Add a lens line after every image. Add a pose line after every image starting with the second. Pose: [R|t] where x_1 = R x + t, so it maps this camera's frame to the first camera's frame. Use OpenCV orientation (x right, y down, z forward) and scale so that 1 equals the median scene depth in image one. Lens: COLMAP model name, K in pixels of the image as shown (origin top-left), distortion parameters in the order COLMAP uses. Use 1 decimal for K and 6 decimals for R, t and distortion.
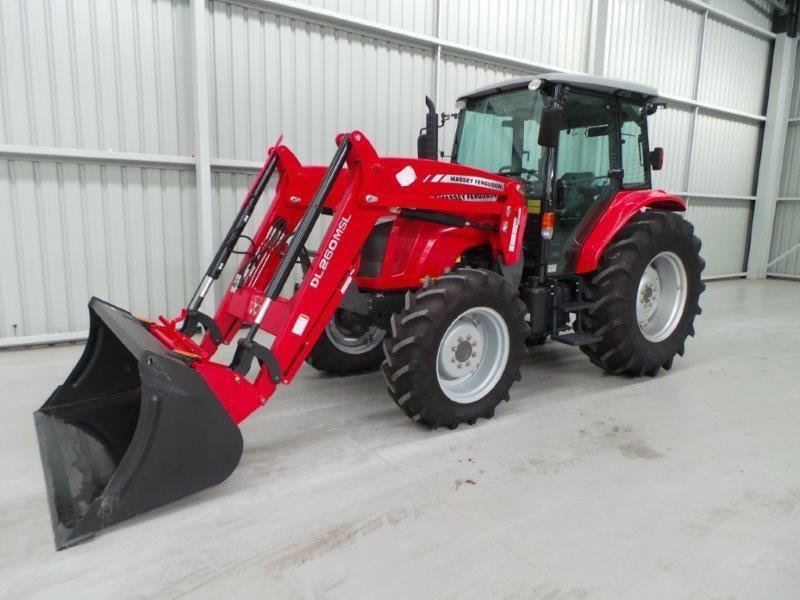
lens RADIAL K [[557.6, 0, 400.2], [0, 557.6, 310.9], [0, 0, 1]] dist [0.001387, -0.005386]
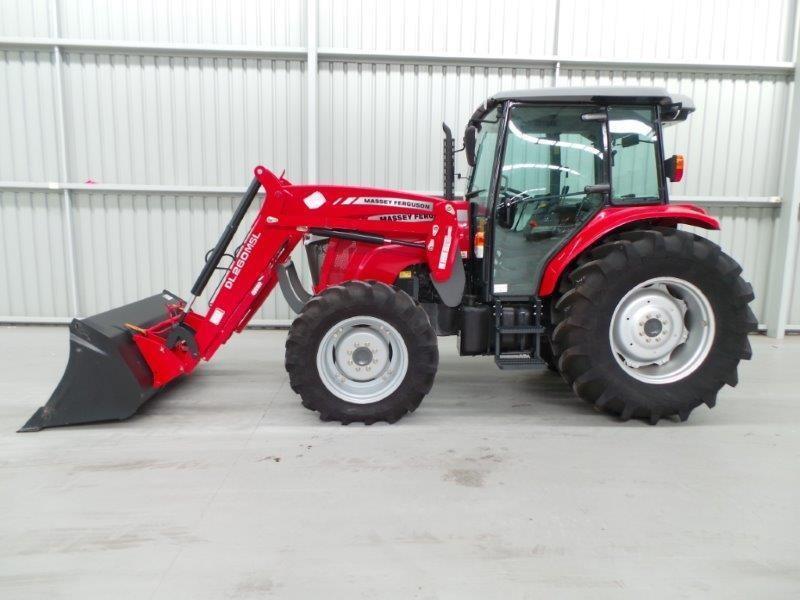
lens RADIAL K [[557.6, 0, 399.5], [0, 557.6, 309.9], [0, 0, 1]] dist [0.001387, -0.005386]
pose [[0.849264, 0.073049, -0.522891, 0.639702], [-0.093258, 0.995565, -0.012383, -0.010329], [0.519667, 0.059280, 0.852310, 0.081634]]
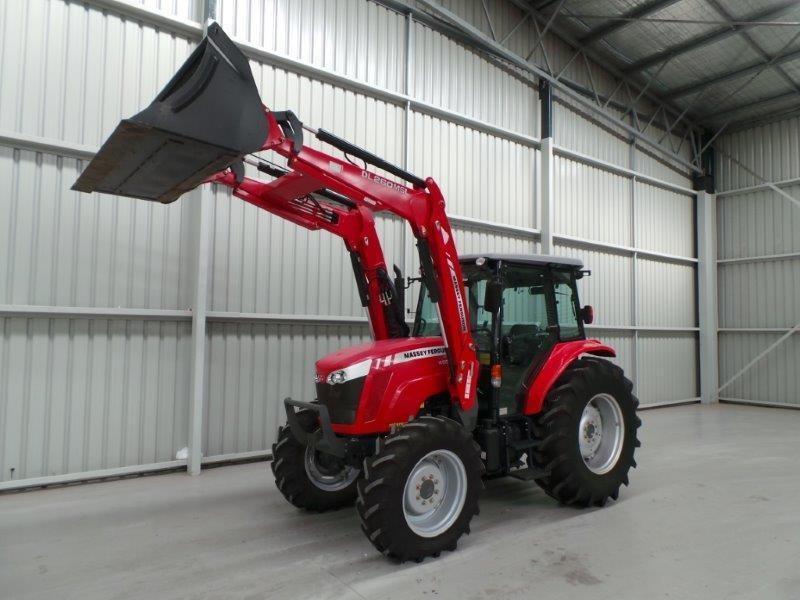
lens RADIAL K [[557.6, 0, 403.7], [0, 557.6, 308.4], [0, 0, 1]] dist [0.001387, -0.005386]
pose [[0.998851, -0.006187, 0.047513, 0.011177], [0.016430, 0.975733, -0.218345, -0.035086], [-0.045009, 0.218875, 0.974714, -0.171786]]
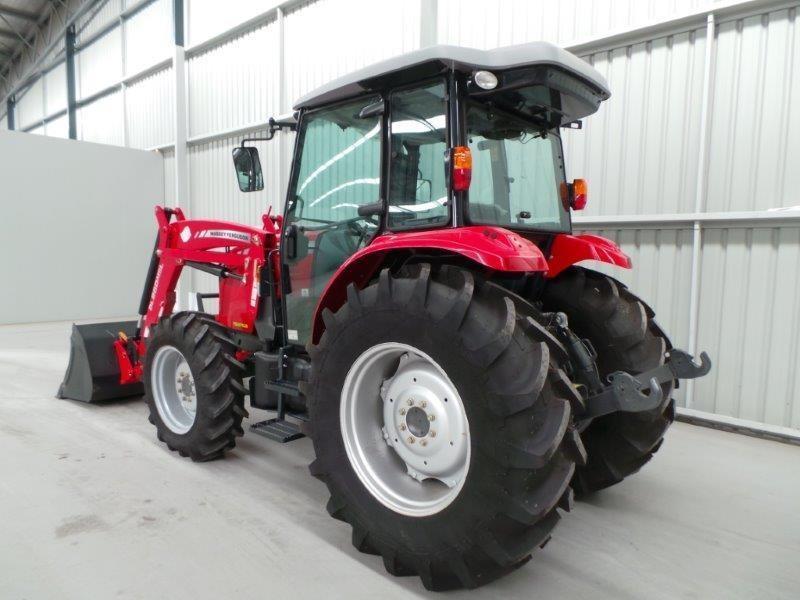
lens RADIAL K [[557.6, 0, 400.5], [0, 557.6, 308.7], [0, 0, 1]] dist [0.001387, -0.005386]
pose [[0.221901, 0.085149, -0.971344, 1.090937], [-0.187604, 0.981296, 0.043163, -0.178166], [0.956851, 0.172650, 0.233725, 0.962979]]
